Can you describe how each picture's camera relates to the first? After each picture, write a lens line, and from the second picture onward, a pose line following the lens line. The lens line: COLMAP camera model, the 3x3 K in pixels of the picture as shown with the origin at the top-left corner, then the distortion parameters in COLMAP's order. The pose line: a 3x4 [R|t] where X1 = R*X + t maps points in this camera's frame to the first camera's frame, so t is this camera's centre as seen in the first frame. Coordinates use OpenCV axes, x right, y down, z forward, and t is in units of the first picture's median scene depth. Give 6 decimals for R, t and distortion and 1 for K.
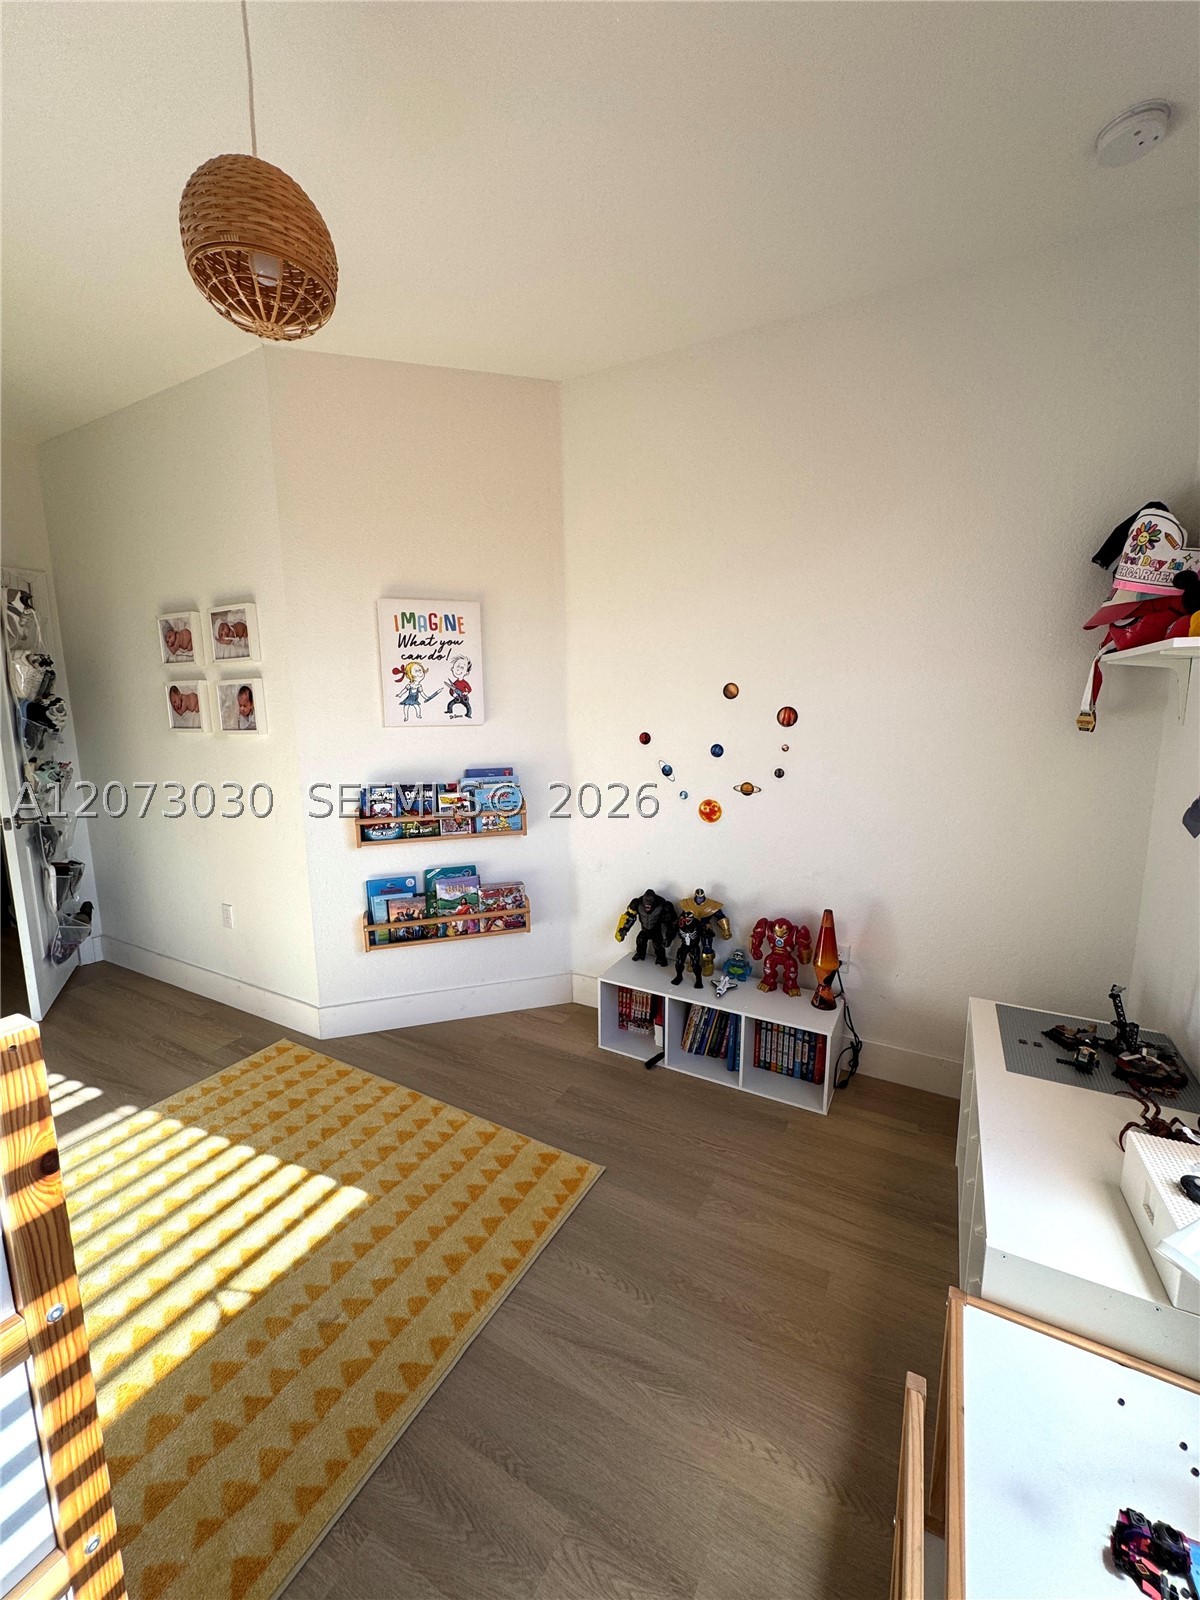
lens RADIAL K [[634.8, 0, 597.7], [0, 634.8, 796.1], [0, 0, 1]] dist [0.003852, -0.001285]
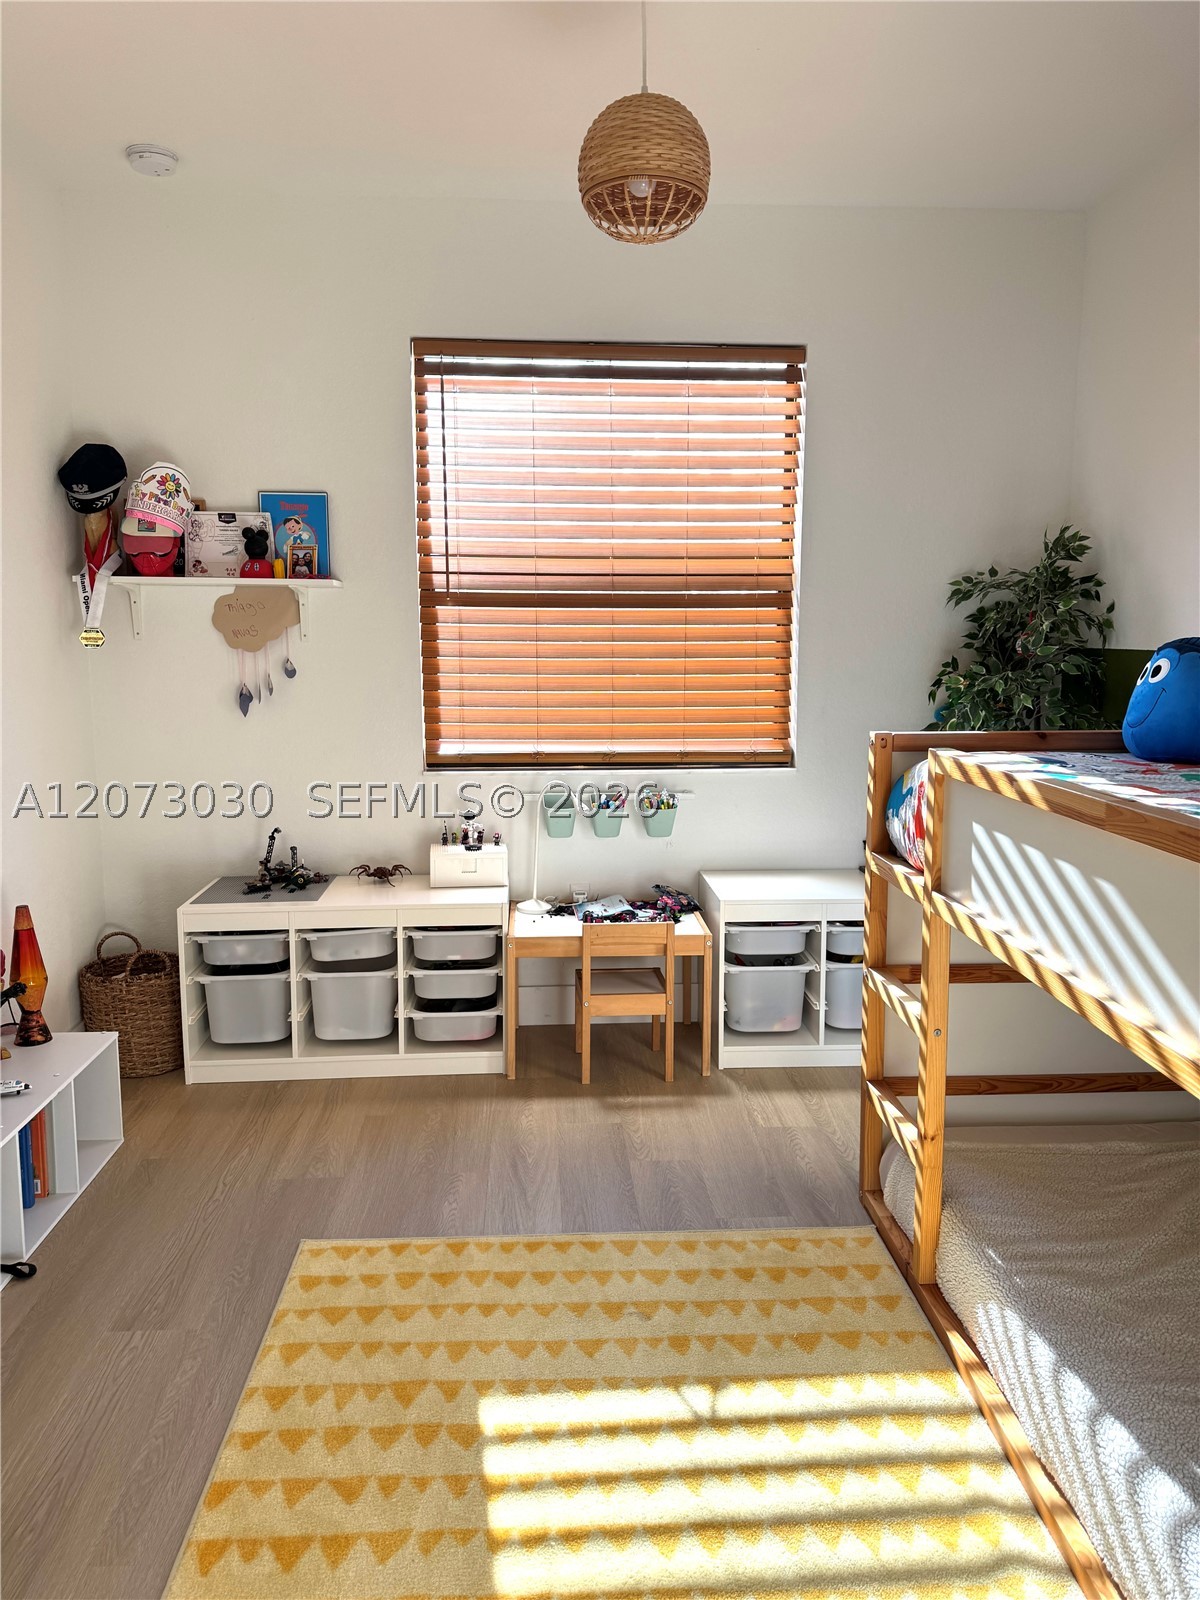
lens RADIAL K [[1123.8, 0, 602.1], [0, 1123.8, 797.6], [0, 0, 1]] dist [0.047055, -0.065783]
pose [[-0.541792, -0.104728, 0.833963, -1.102633], [0.140063, 0.967084, 0.212438, -0.123856], [-0.828761, 0.231904, -0.509290, 1.149475]]
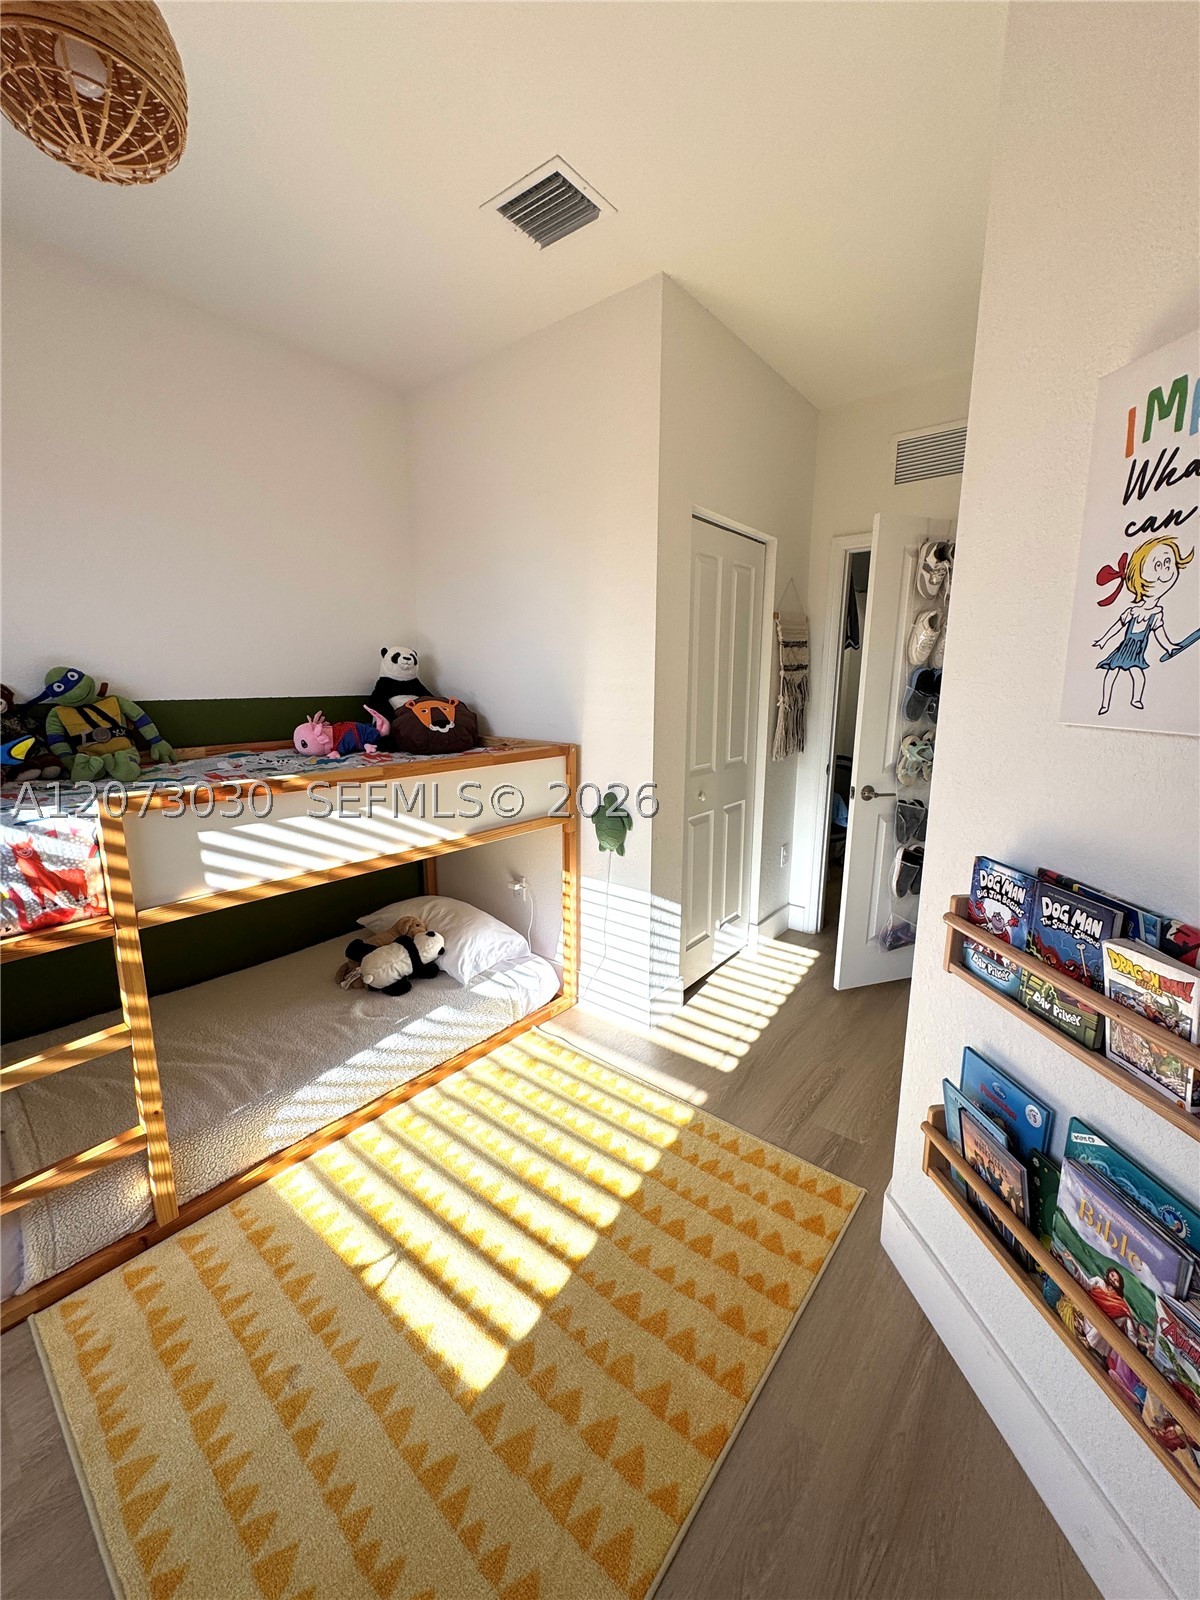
lens RADIAL K [[634.8, 0, 591.1], [0, 634.8, 800.8], [0, 0, 1]] dist [0.003852, -0.001285]
pose [[-0.173362, 0.193371, -0.965688, 0.131329], [-0.156058, 0.962753, 0.220799, -0.128568], [0.972415, 0.188981, -0.136728, 0.946872]]
